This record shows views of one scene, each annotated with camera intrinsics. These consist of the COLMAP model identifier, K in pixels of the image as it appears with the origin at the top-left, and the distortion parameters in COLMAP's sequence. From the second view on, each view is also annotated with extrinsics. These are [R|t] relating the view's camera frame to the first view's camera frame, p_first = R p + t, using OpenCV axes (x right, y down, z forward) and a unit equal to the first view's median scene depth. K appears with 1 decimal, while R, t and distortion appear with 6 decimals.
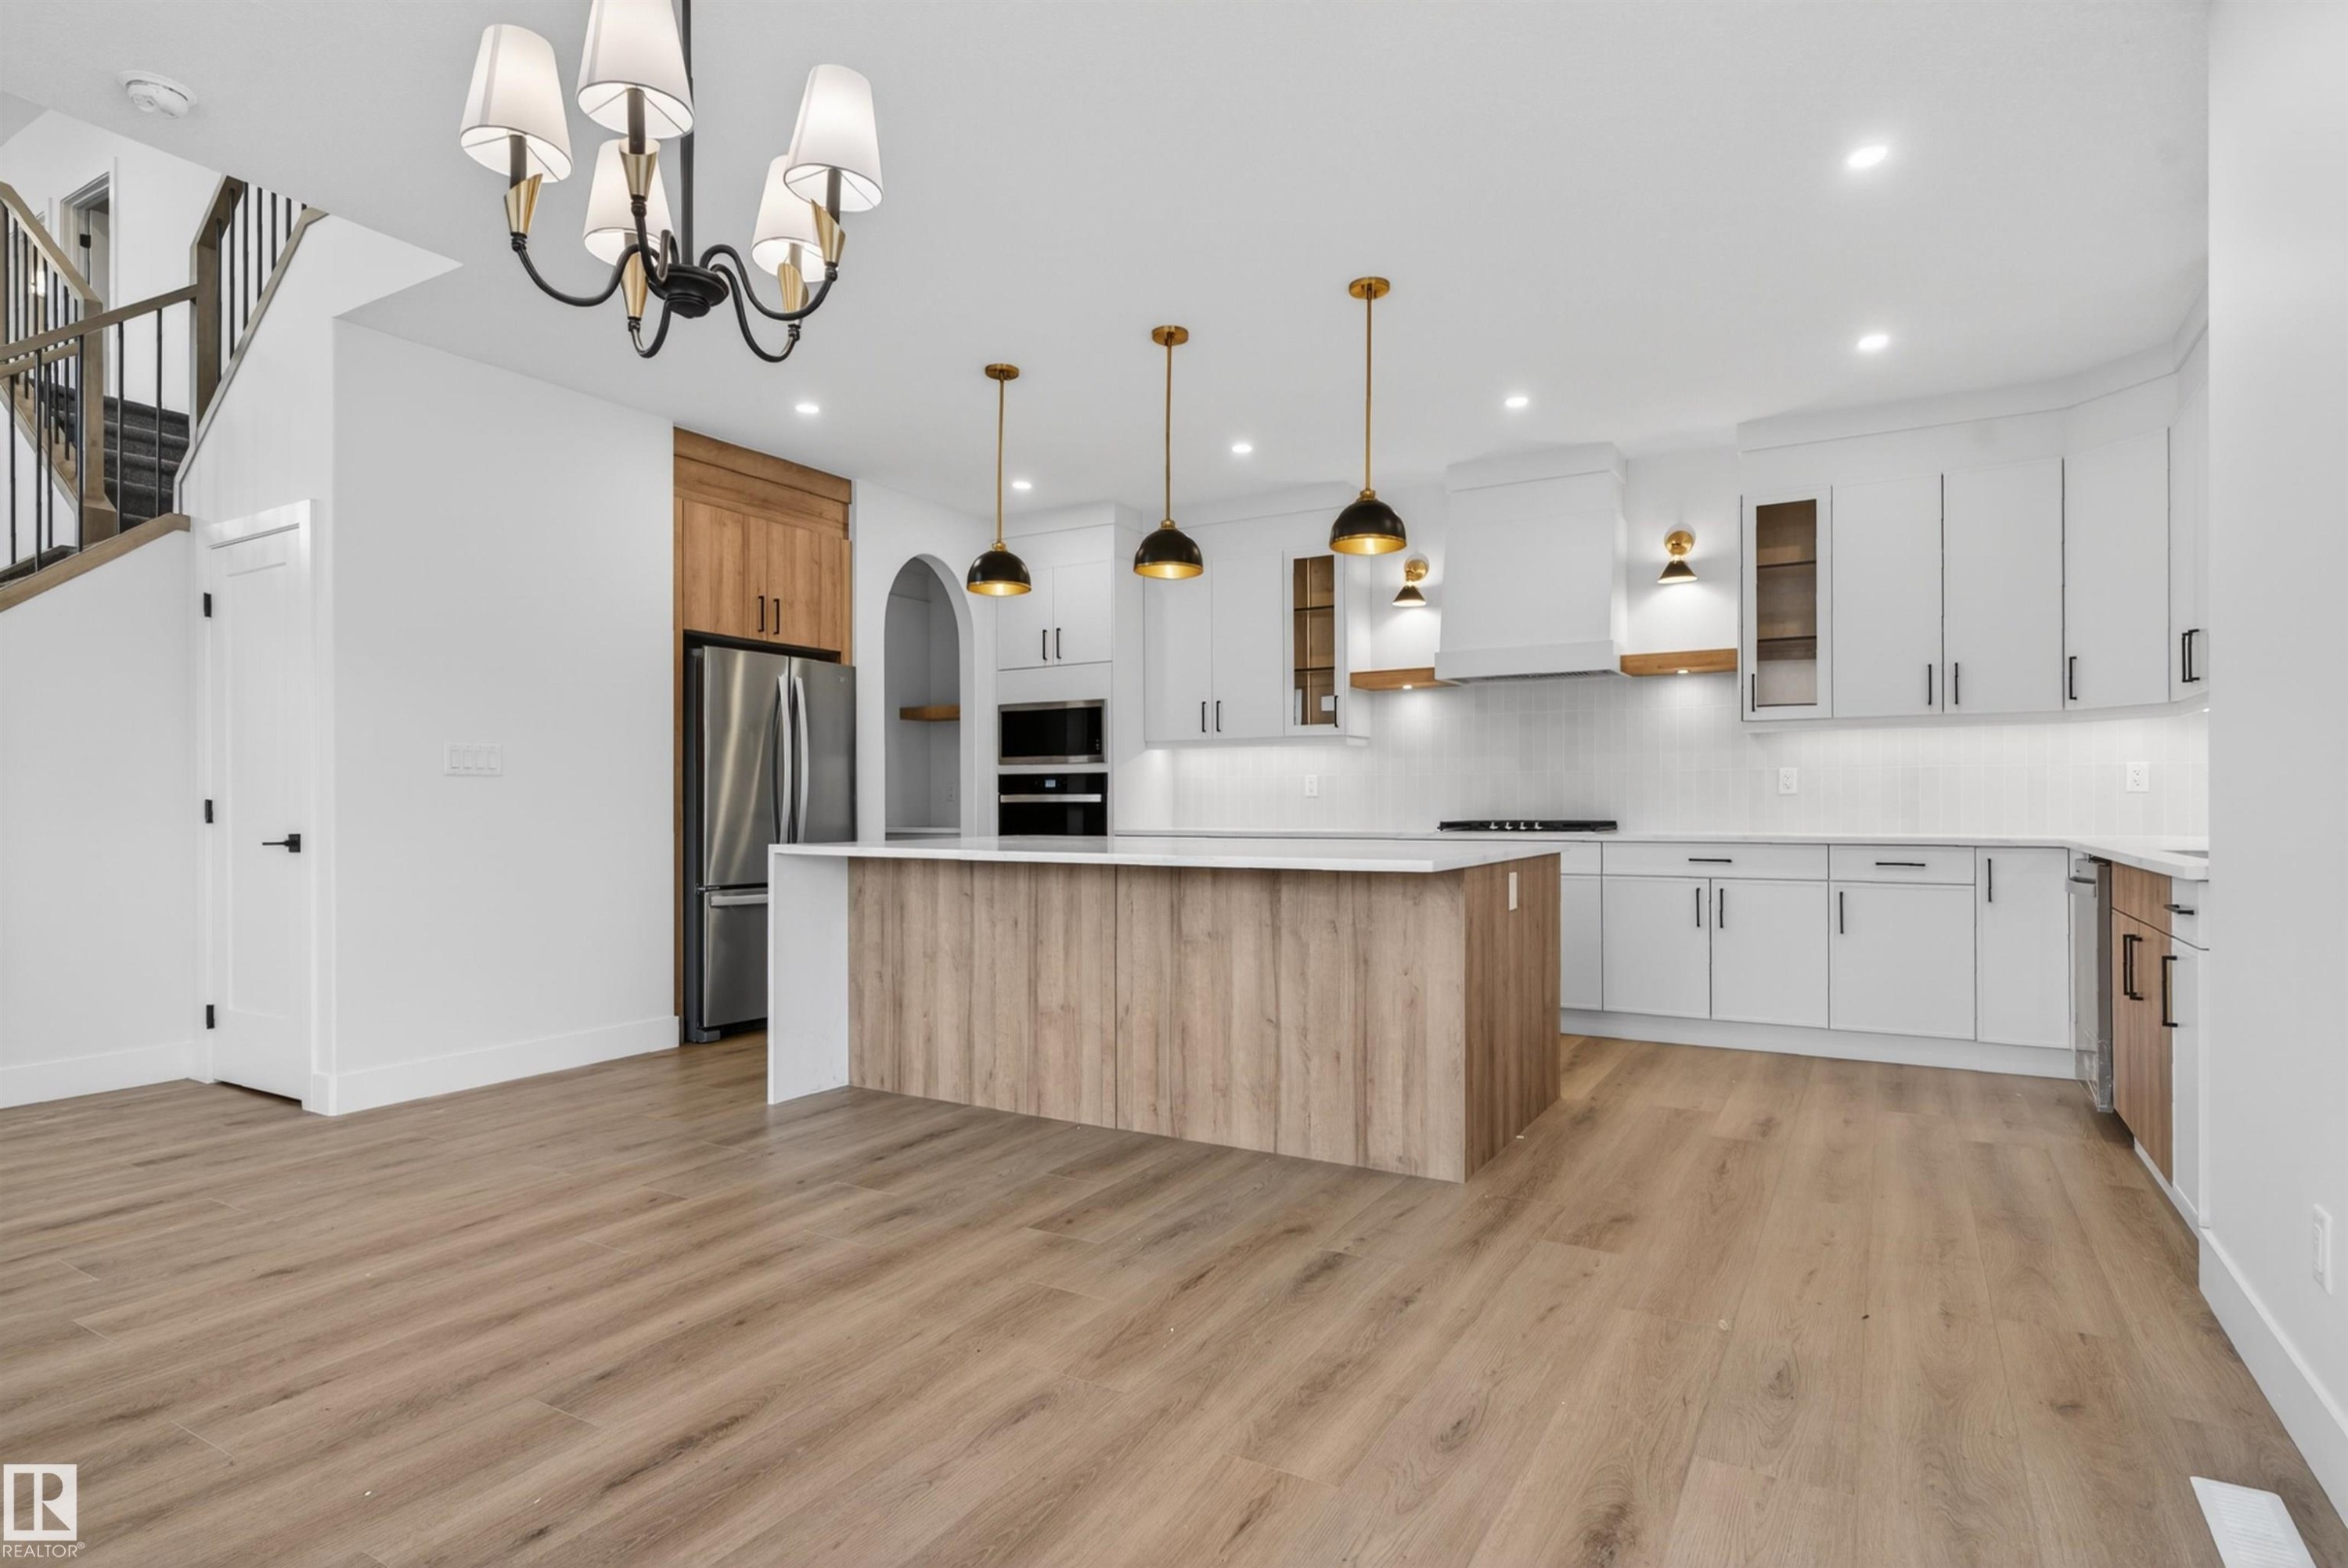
lens RADIAL K [[1218.9, 0, 1174.0], [0, 1218.9, 784.0], [0, 0, 1]] dist [-0.002285, -0.001136]
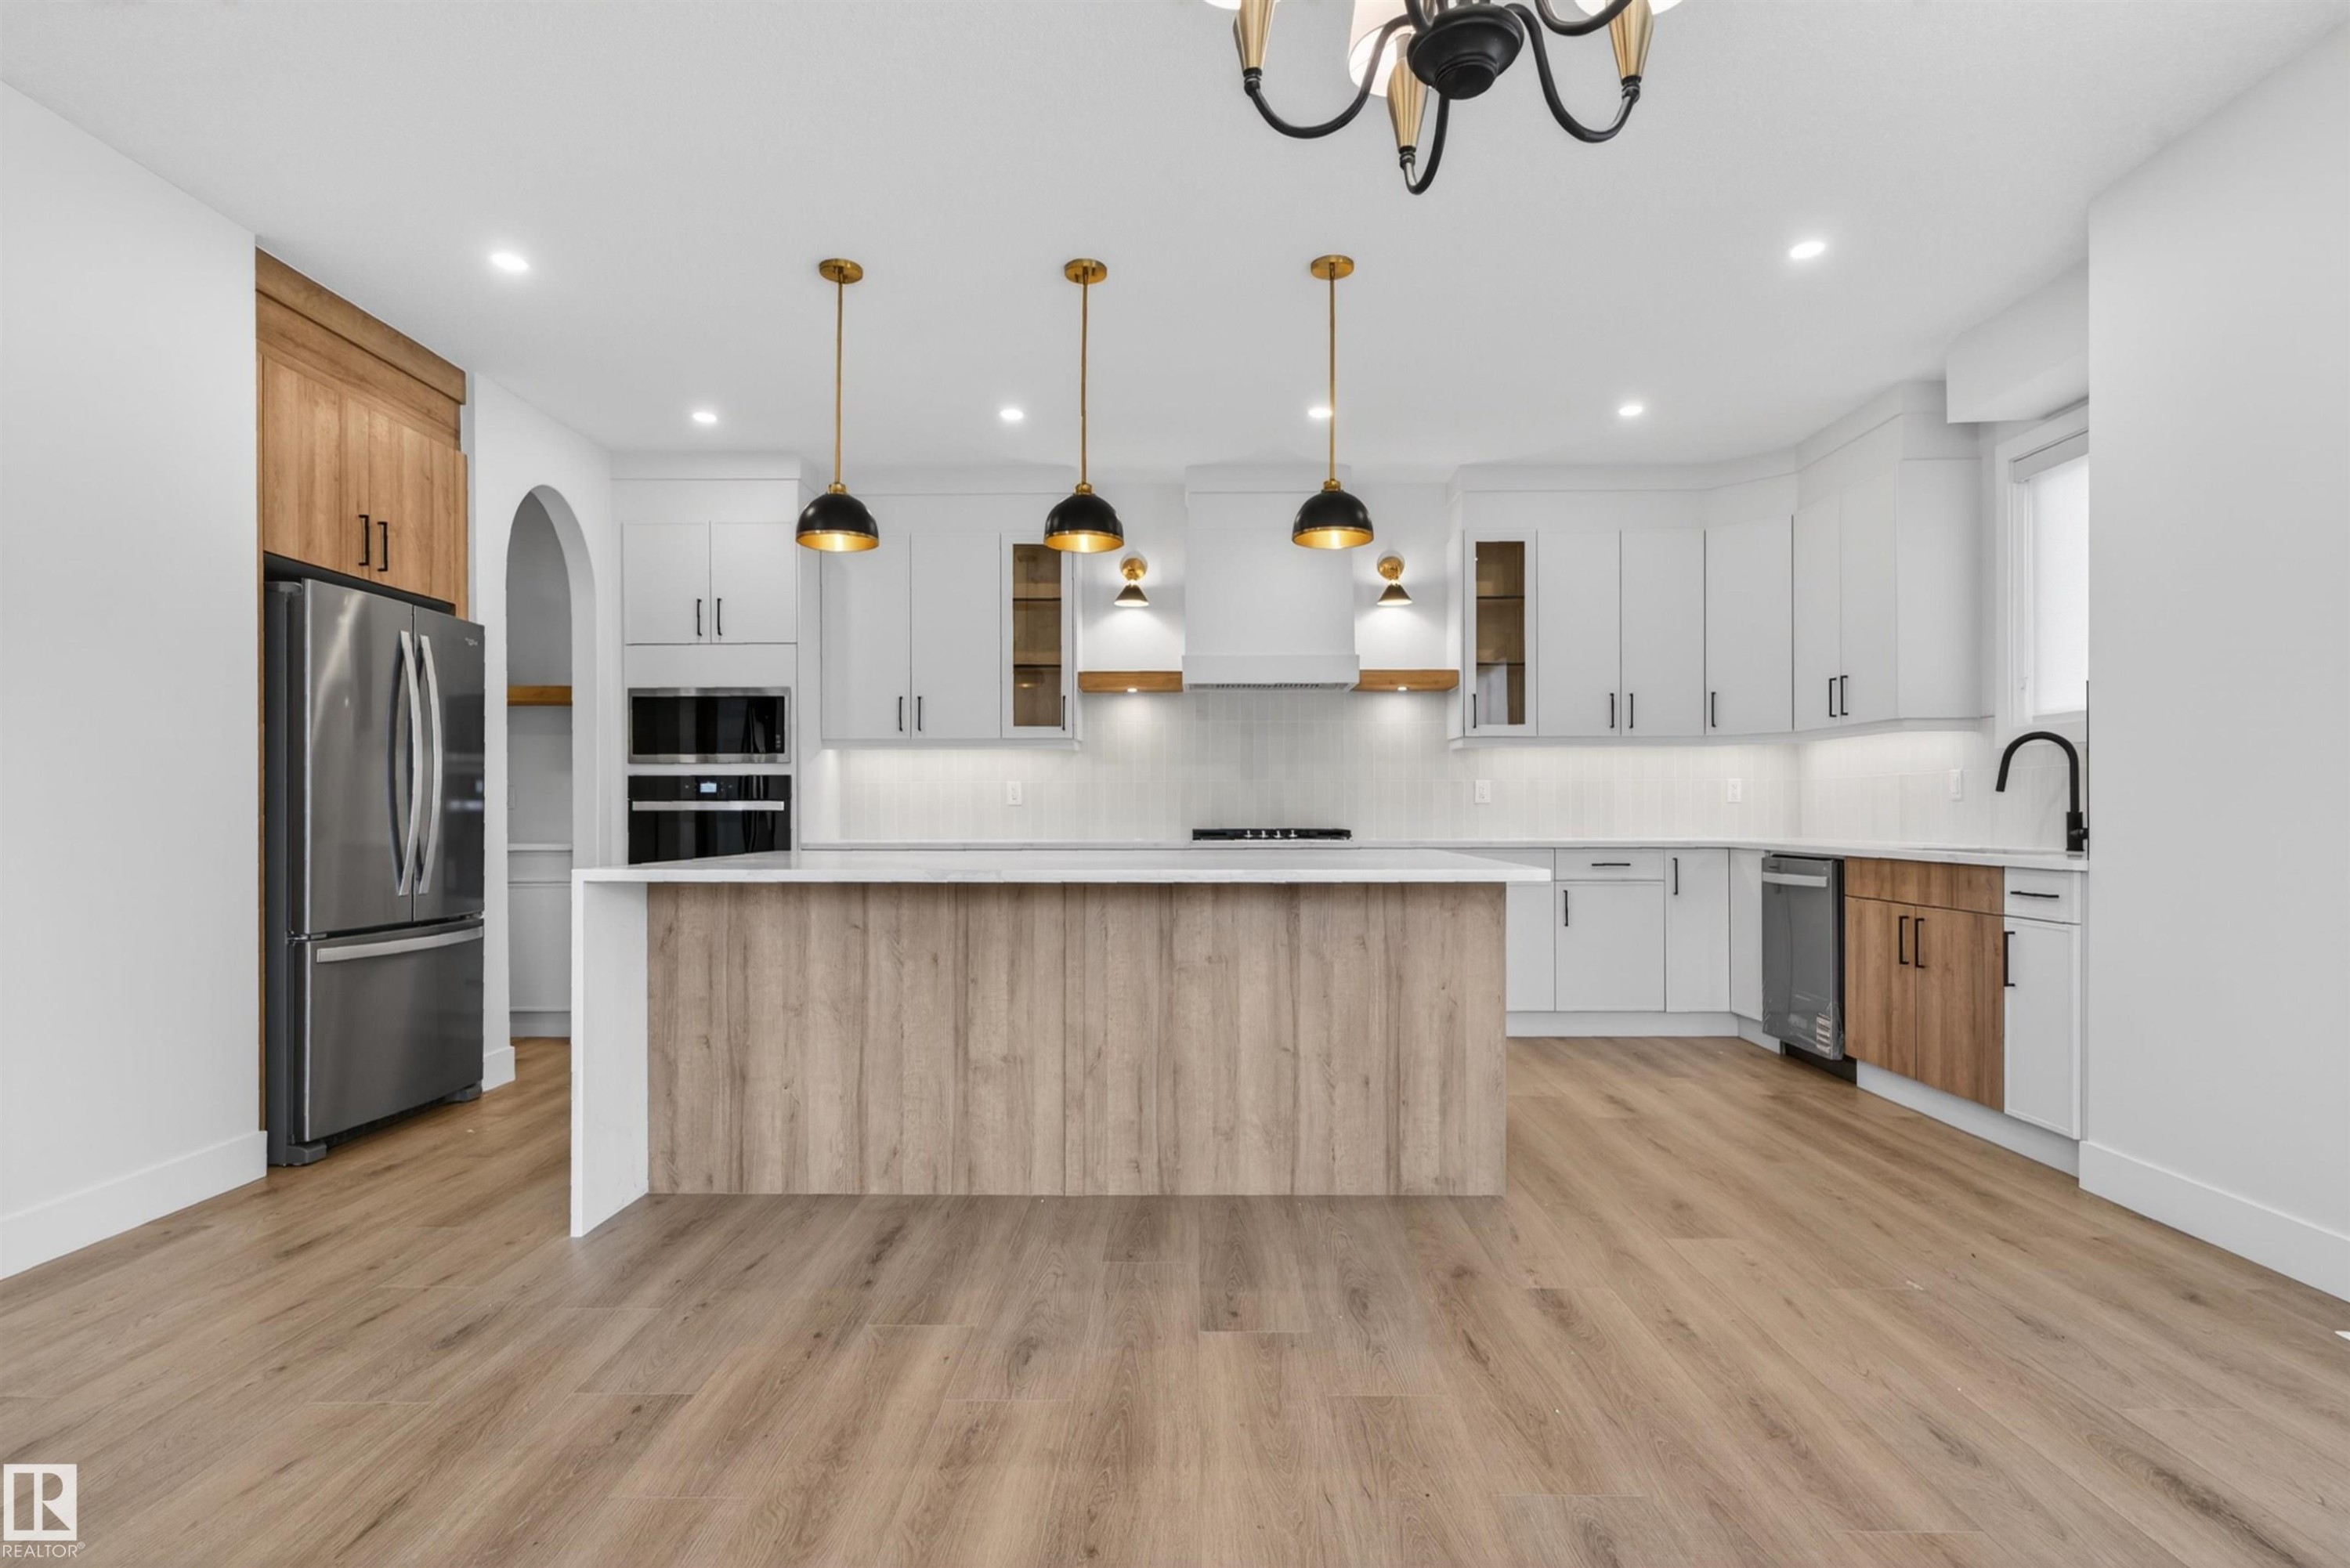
lens RADIAL K [[1226.8, 0, 1160.7], [0, 1226.8, 803.0], [0, 0, 1]] dist [-0.001615, -0.000374]
pose [[0.868645, 0.003886, 0.495420, -0.394379], [-0.007503, 0.999958, 0.005312, 0.005083], [-0.495378, -0.008331, 0.868638, 0.218582]]
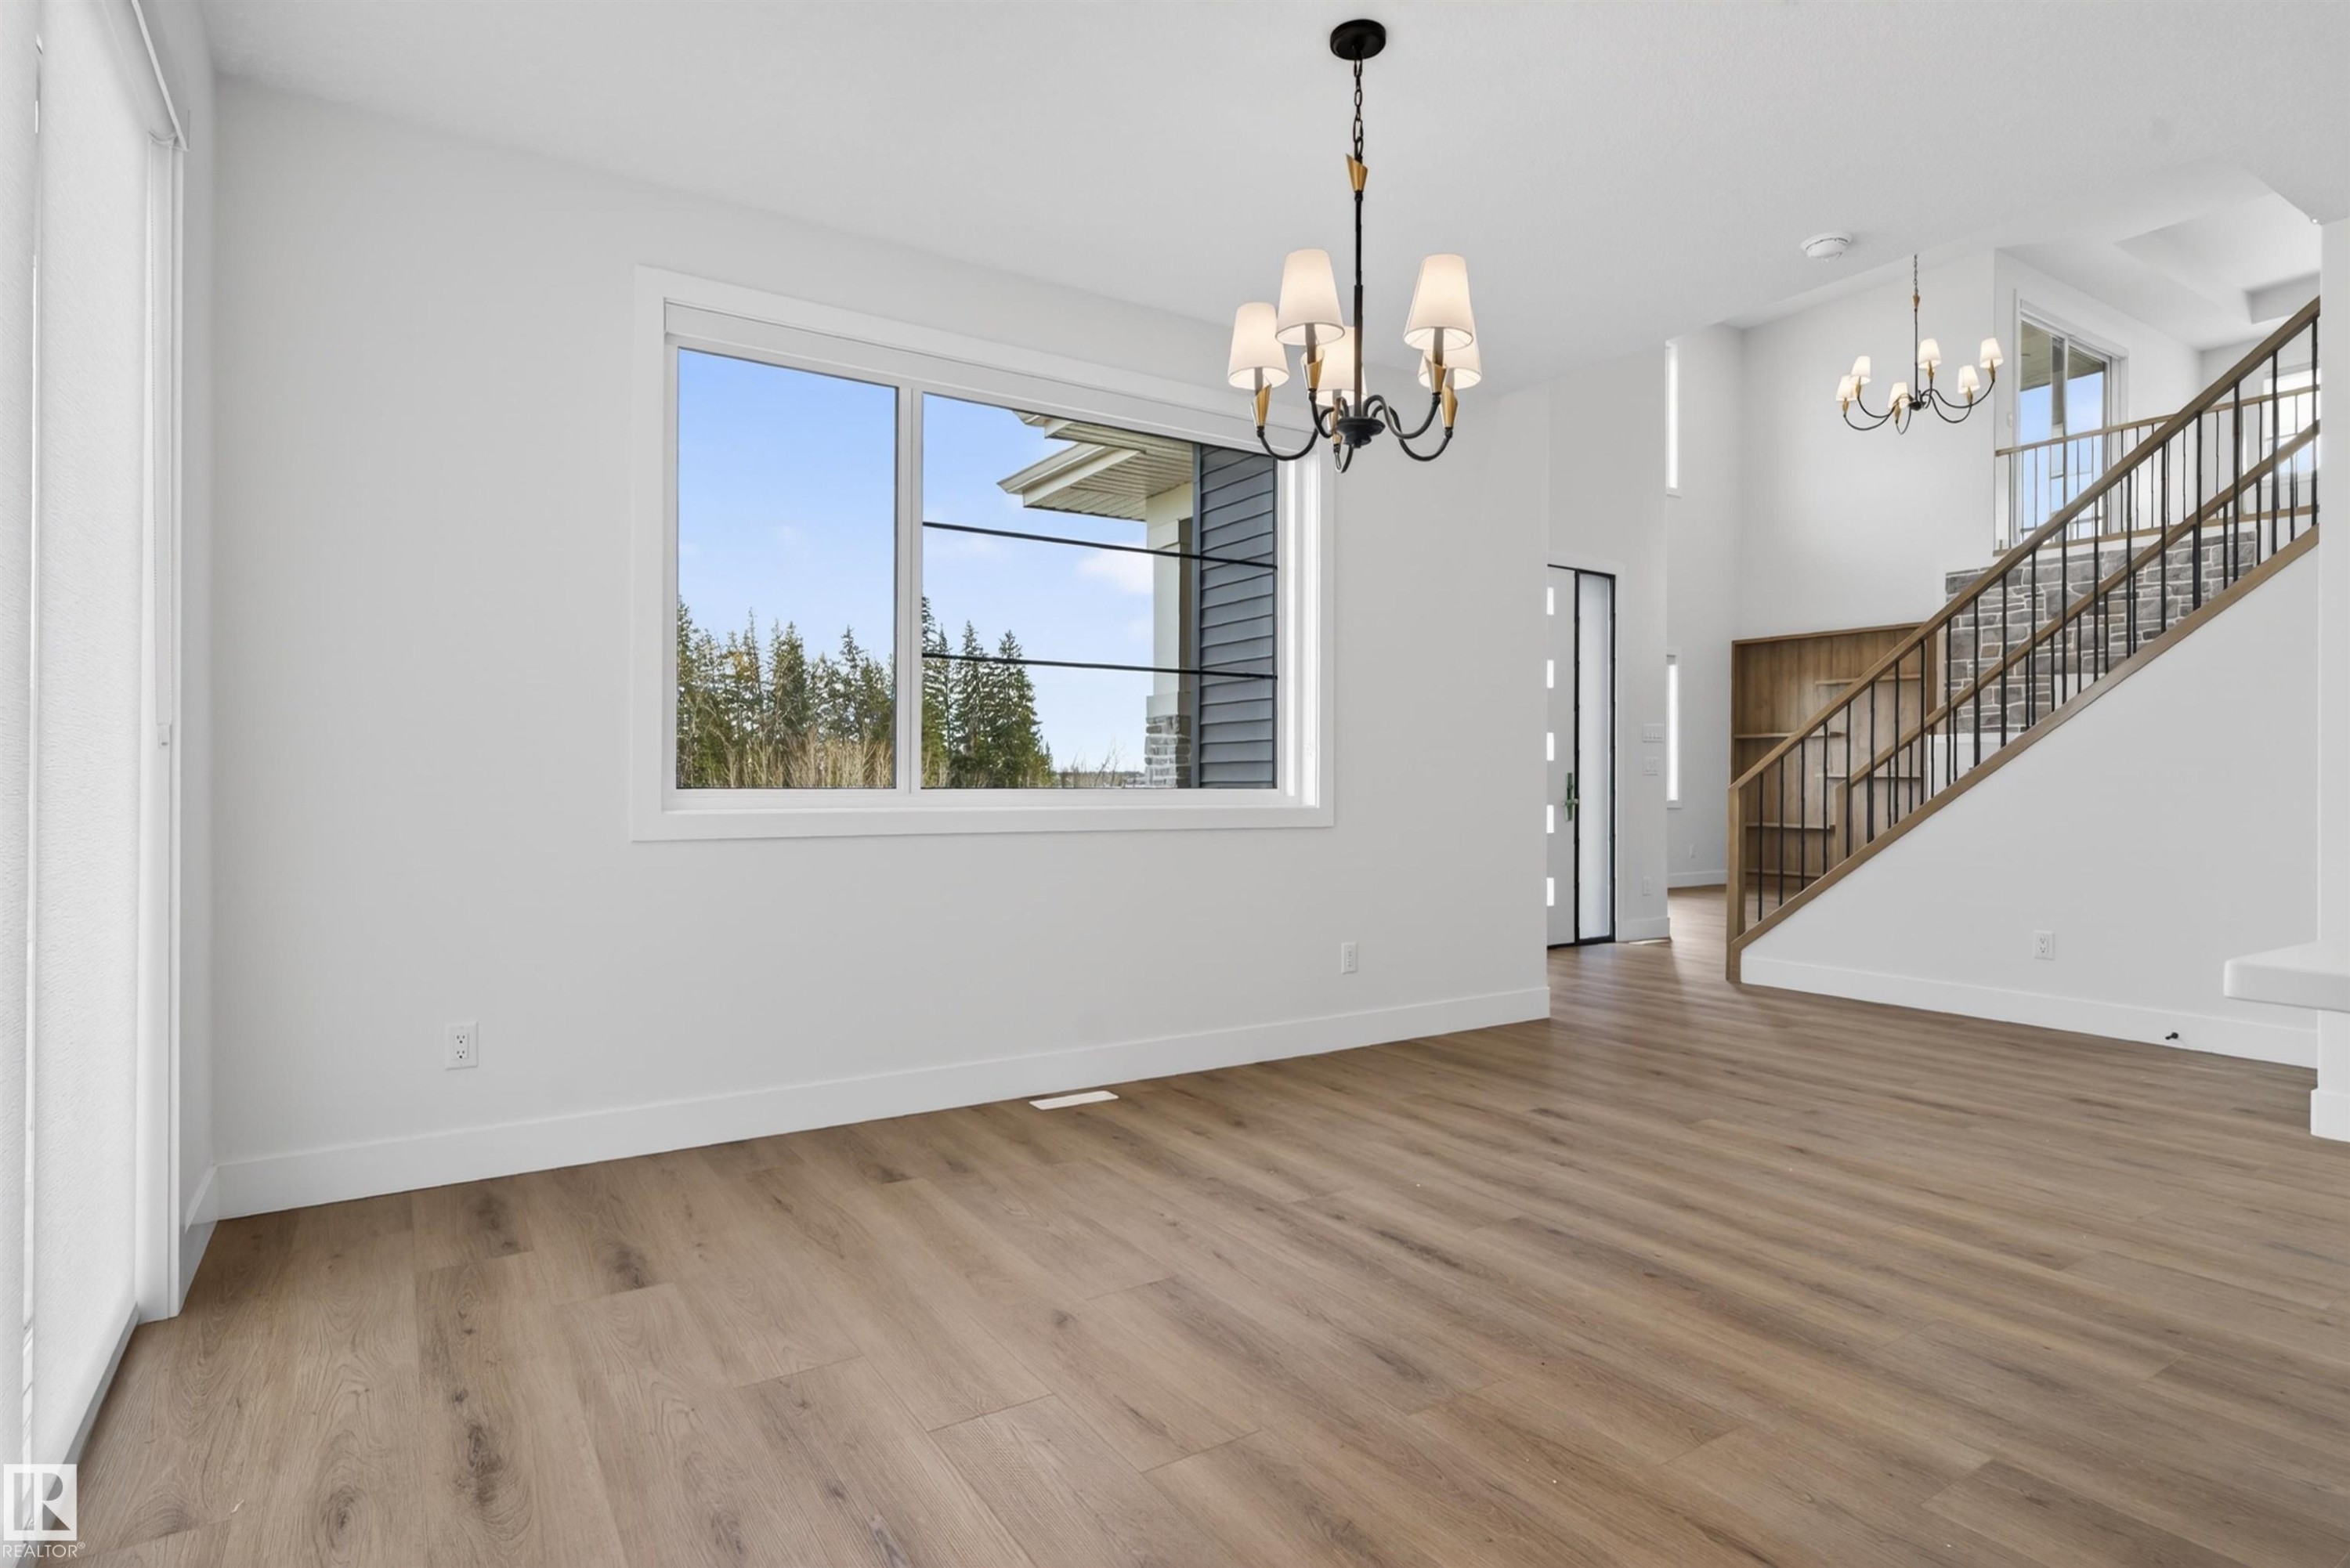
lens RADIAL K [[1220.0, 0, 1175.0], [0, 1220.0, 784.0], [0, 0, 1]] dist [-0.002285, -0.001136]
pose [[-0.445409, 0.005458, -0.895311, 0.439527], [0.011641, 0.999932, 0.000304, 0.011600], [0.895252, -0.010287, -0.445442, 0.647330]]
